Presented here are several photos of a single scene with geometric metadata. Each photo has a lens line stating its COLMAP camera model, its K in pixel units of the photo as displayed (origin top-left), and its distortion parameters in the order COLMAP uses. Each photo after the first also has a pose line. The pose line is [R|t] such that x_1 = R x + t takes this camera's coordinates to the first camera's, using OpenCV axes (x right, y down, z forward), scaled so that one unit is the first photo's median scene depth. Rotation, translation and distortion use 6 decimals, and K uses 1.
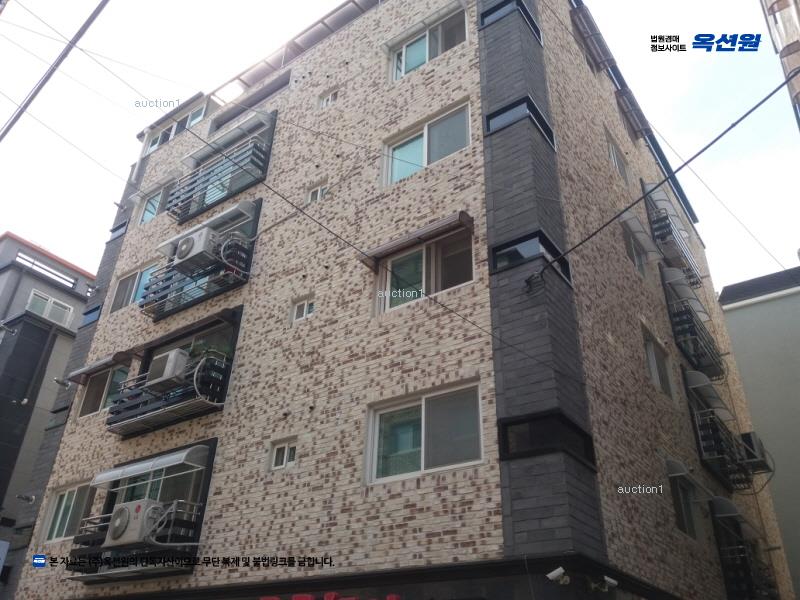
lens RADIAL K [[656.3, 0, 400.0], [0, 656.3, 300.0], [0, 0, 1]] dist [0.064543, -0.132836]
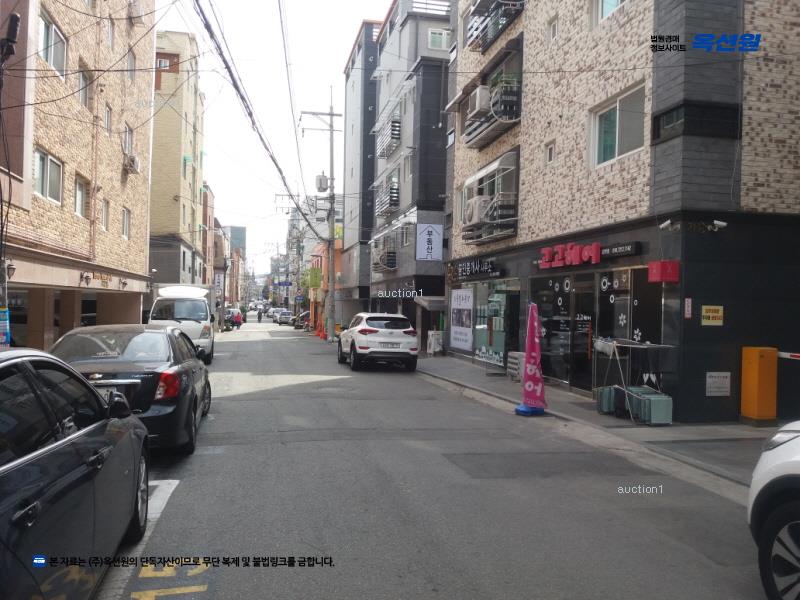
lens RADIAL K [[656.3, 0, 400.0], [0, 656.3, 300.0], [0, 0, 1]] dist [0.064543, -0.132836]
pose [[0.746123, -0.032829, -0.664998, 0.565069], [0.366371, 0.854218, 0.368895, -0.148602], [0.555943, -0.518877, 0.649379, -0.274936]]
